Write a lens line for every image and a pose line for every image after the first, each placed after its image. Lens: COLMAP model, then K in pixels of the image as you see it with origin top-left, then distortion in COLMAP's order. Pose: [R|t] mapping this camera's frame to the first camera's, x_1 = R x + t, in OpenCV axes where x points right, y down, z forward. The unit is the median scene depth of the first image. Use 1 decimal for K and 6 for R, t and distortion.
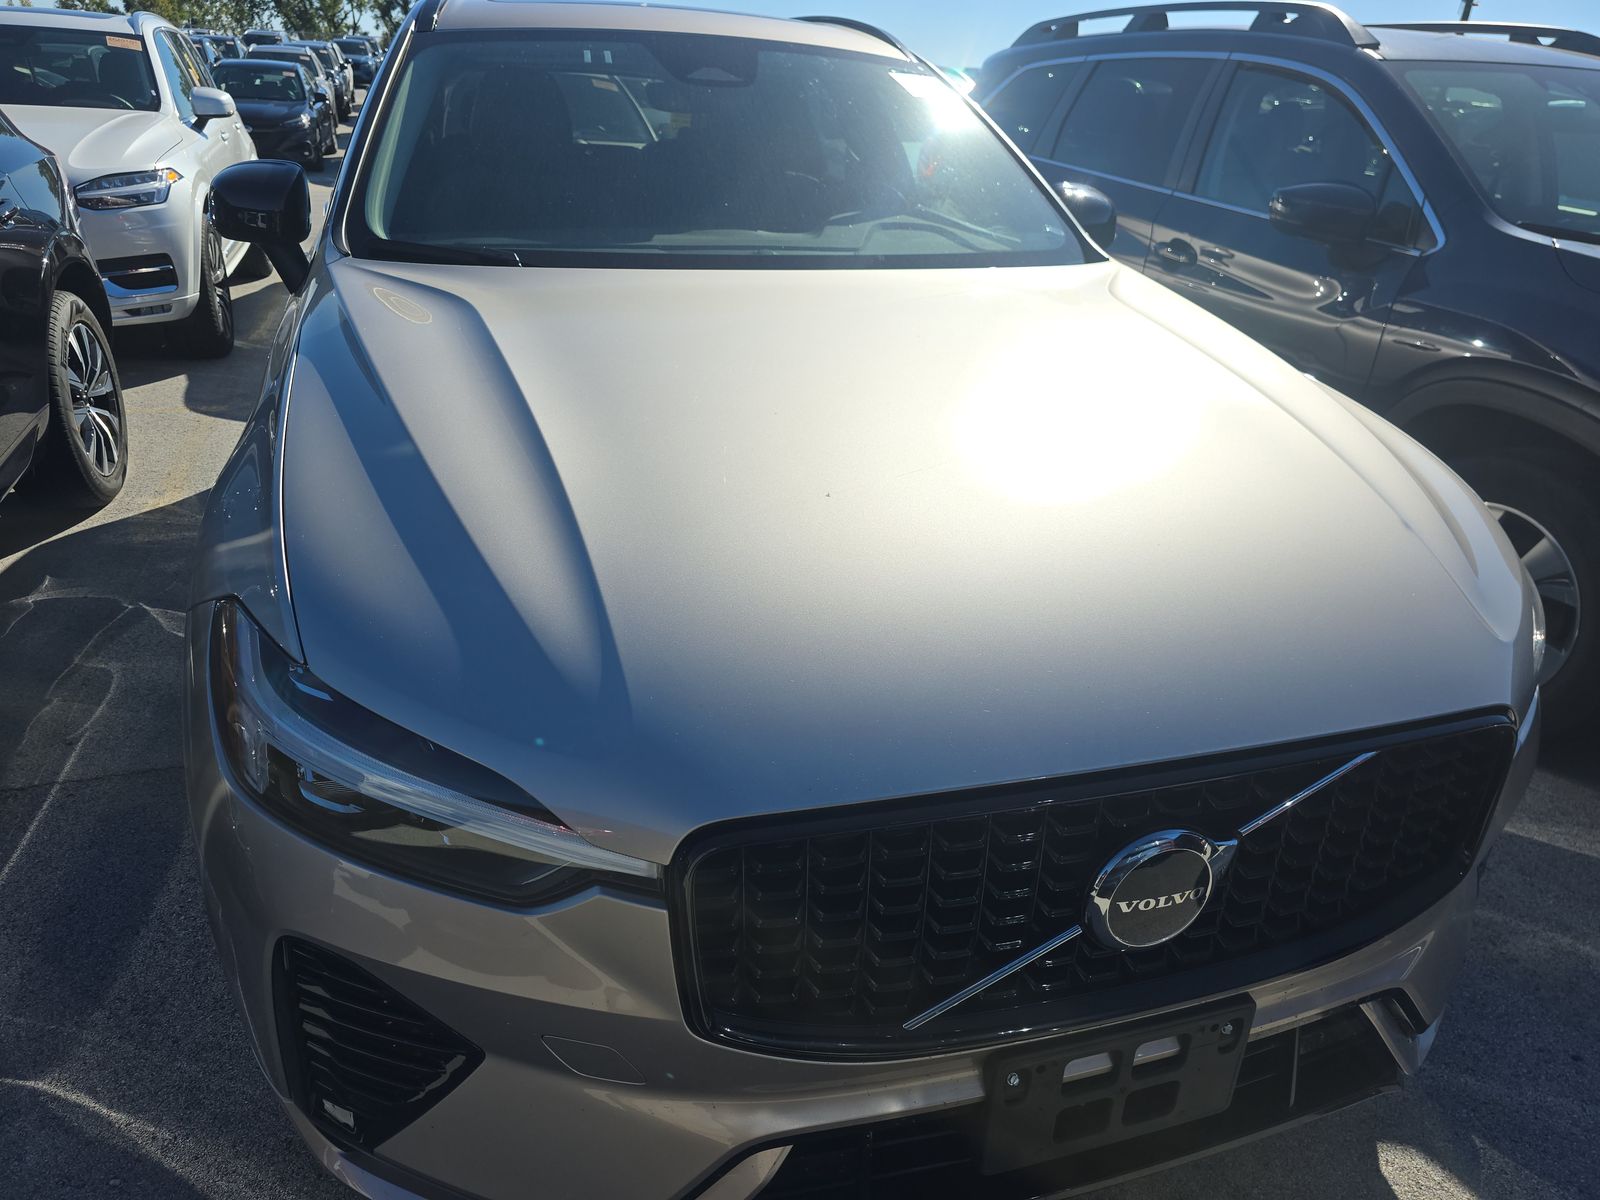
lens RADIAL K [[1070.4, 0, 809.4], [0, 1070.4, 613.8], [0, 0, 1]] dist [0.043907, -0.032176]
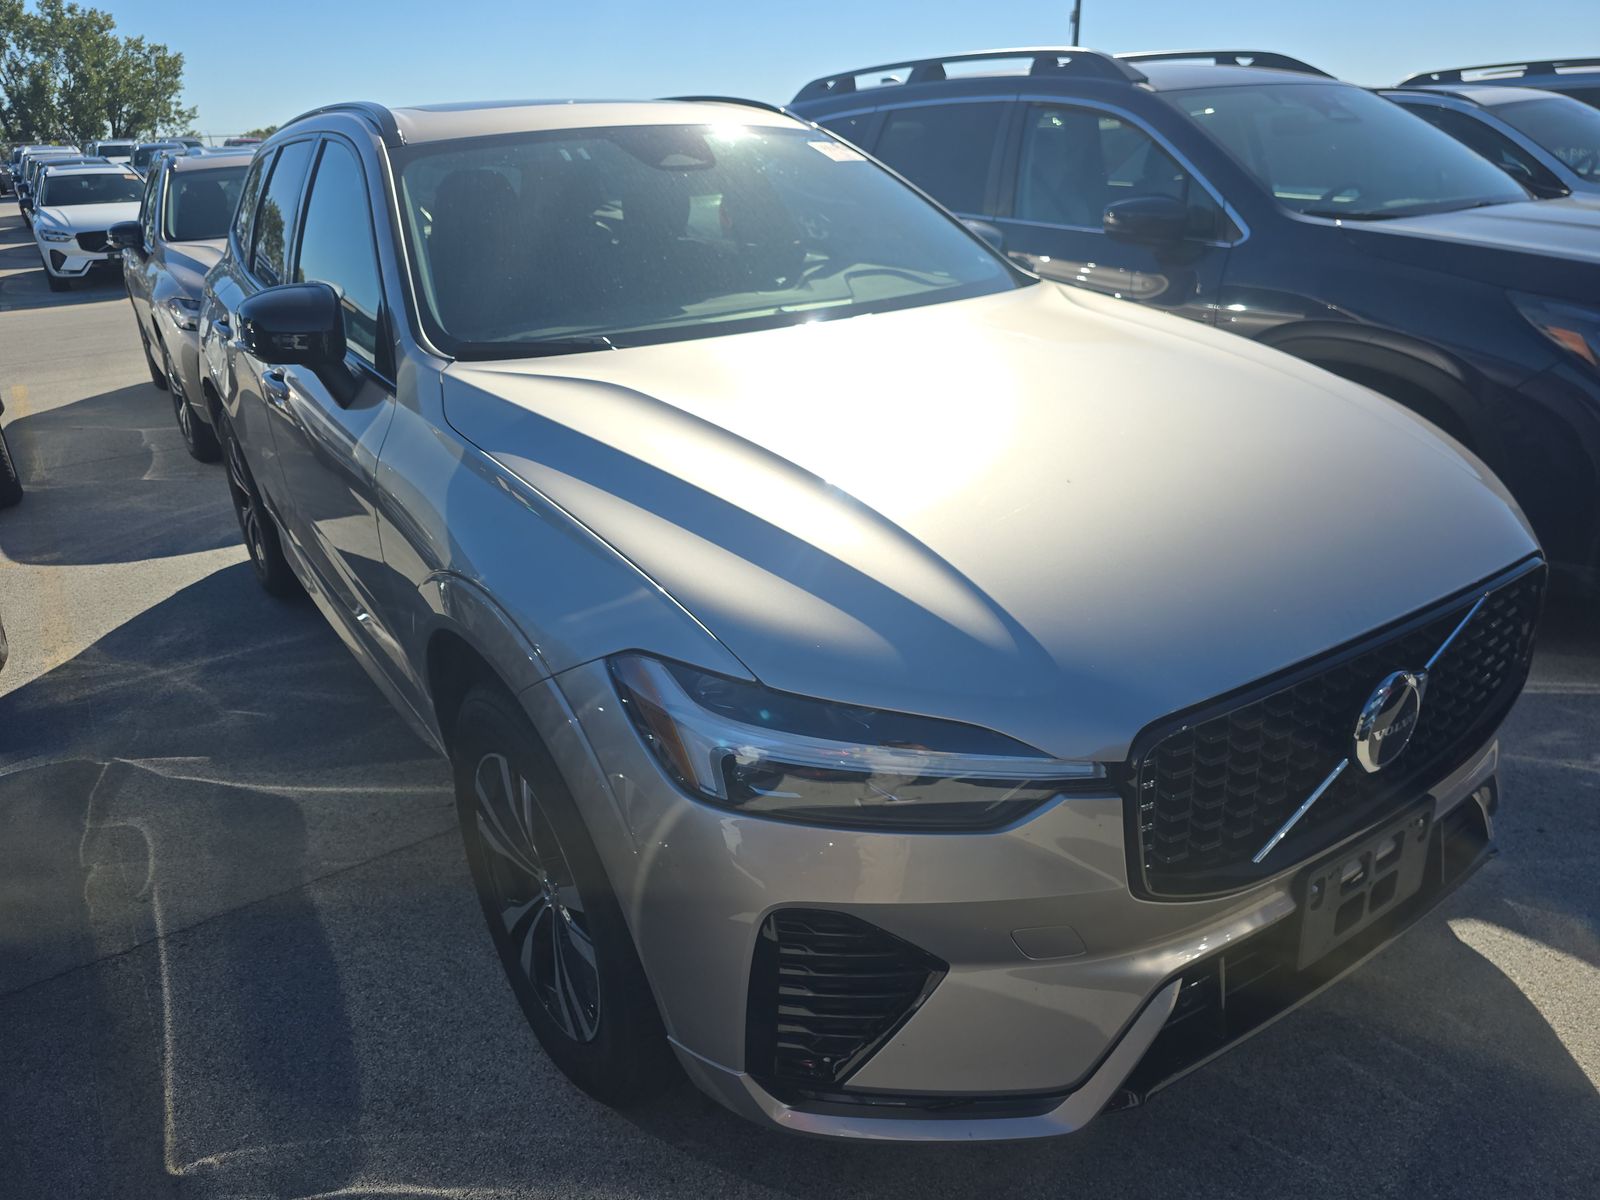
lens RADIAL K [[1070.4, 0, 809.4], [0, 1070.4, 613.8], [0, 0, 1]] dist [0.043907, -0.032176]
pose [[0.958329, -0.189090, 0.214129, -0.240864], [0.196876, 0.980307, -0.015436, 0.000745], [-0.206993, 0.056950, 0.976683, -0.069724]]
